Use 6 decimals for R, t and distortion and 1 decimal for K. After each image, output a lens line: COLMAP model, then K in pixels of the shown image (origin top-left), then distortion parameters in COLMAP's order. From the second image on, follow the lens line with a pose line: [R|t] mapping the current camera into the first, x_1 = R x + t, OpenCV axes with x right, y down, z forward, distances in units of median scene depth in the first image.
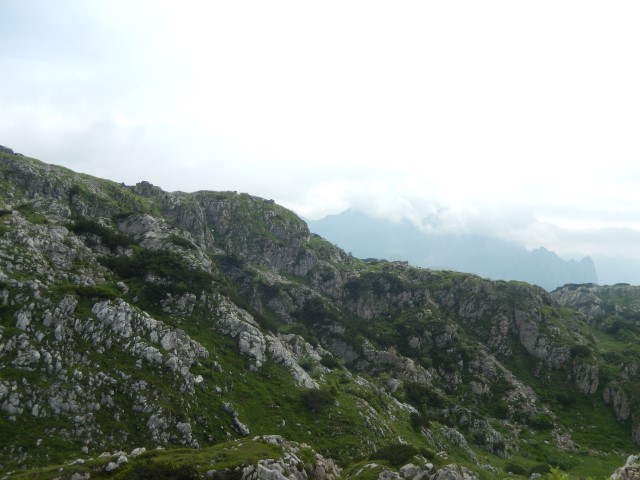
lens RADIAL K [[594.6, 0, 320.1], [0, 594.6, 241.4], [0, 0, 1]] dist [-0.047957, 0.000000]
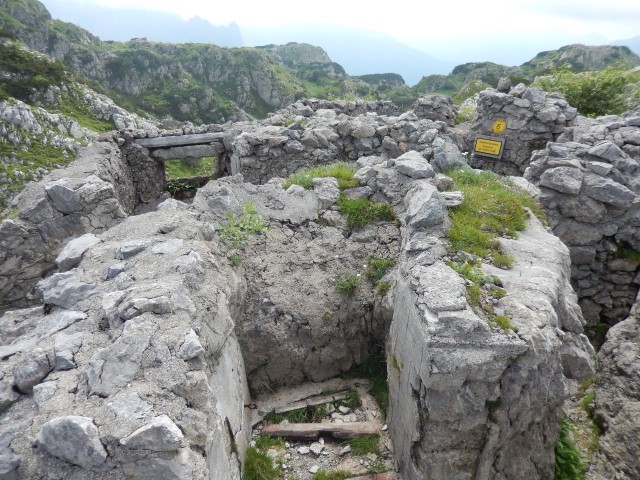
lens RADIAL K [[482.5, 0, 320.2], [0, 482.5, 239.8], [0, 0, 1]] dist [0.004897, 0.005906]
pose [[0.829807, -0.288100, 0.477932, -0.154867], [0.057695, 0.896132, 0.440020, -0.008770], [-0.555061, -0.337557, 0.760239, -0.006053]]
